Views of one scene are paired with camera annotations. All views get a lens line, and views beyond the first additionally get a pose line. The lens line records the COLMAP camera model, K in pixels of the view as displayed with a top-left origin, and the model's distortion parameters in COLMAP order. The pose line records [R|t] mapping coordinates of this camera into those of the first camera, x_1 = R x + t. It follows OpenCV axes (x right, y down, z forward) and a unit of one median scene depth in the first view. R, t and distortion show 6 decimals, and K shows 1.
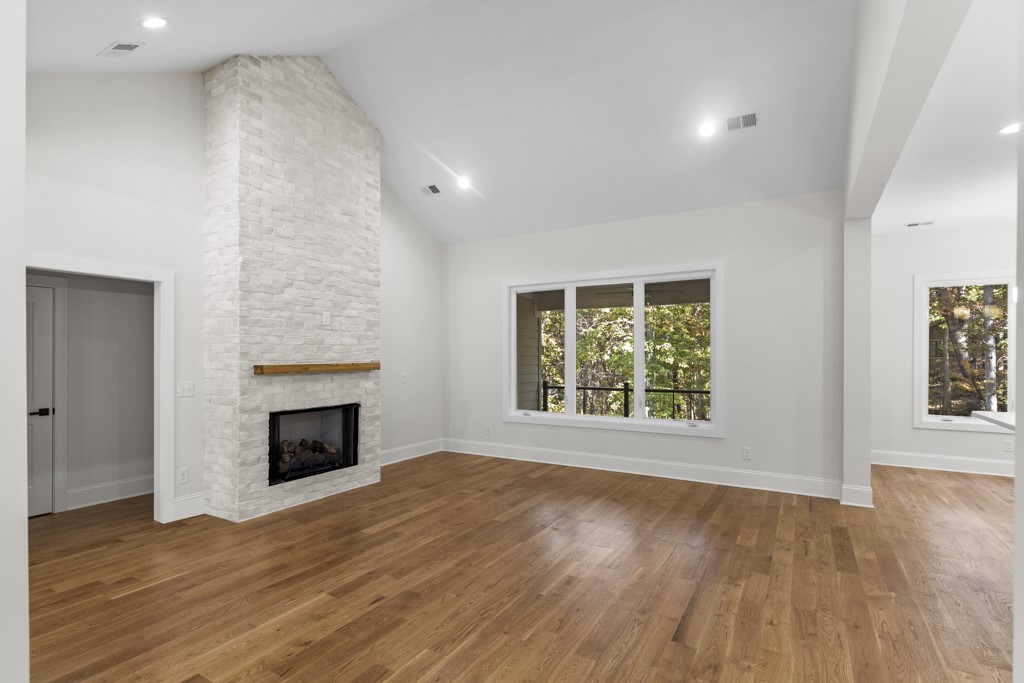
lens RADIAL K [[484.8, 0, 512.7], [0, 484.8, 358.0], [0, 0, 1]] dist [0.000779, 0.000085]
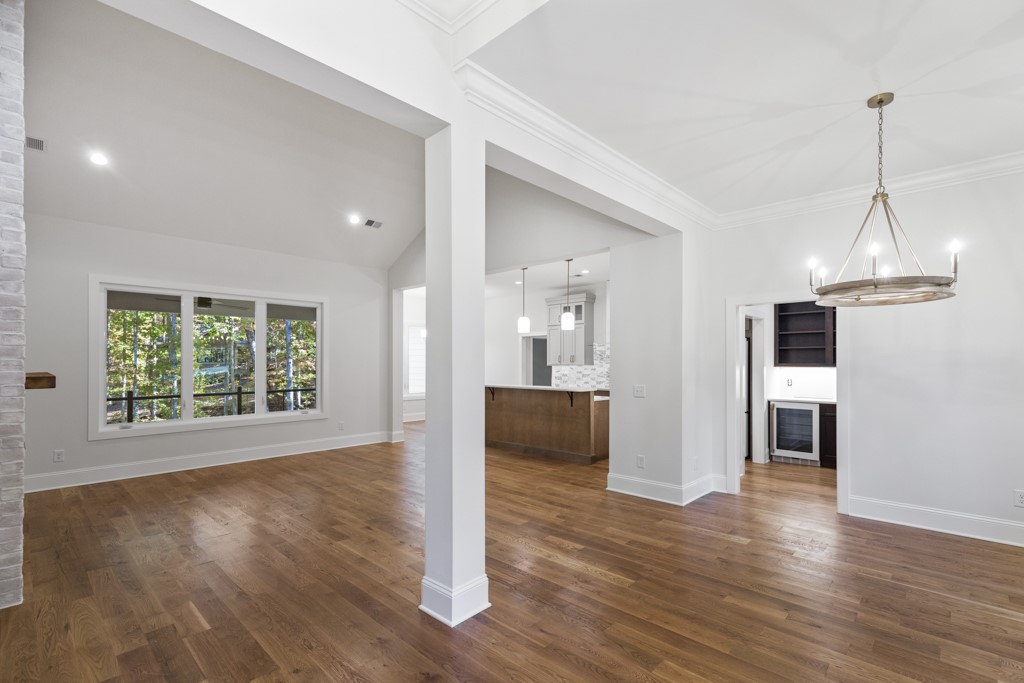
lens RADIAL K [[469.1, 0, 511.8], [0, 469.1, 361.0], [0, 0, 1]] dist [-0.000374, -0.000095]
pose [[0.238099, 0.000627, 0.971241, -0.794035], [0.003547, 0.999993, -0.001515, -0.003730], [-0.971234, 0.003805, 0.238095, 0.117249]]
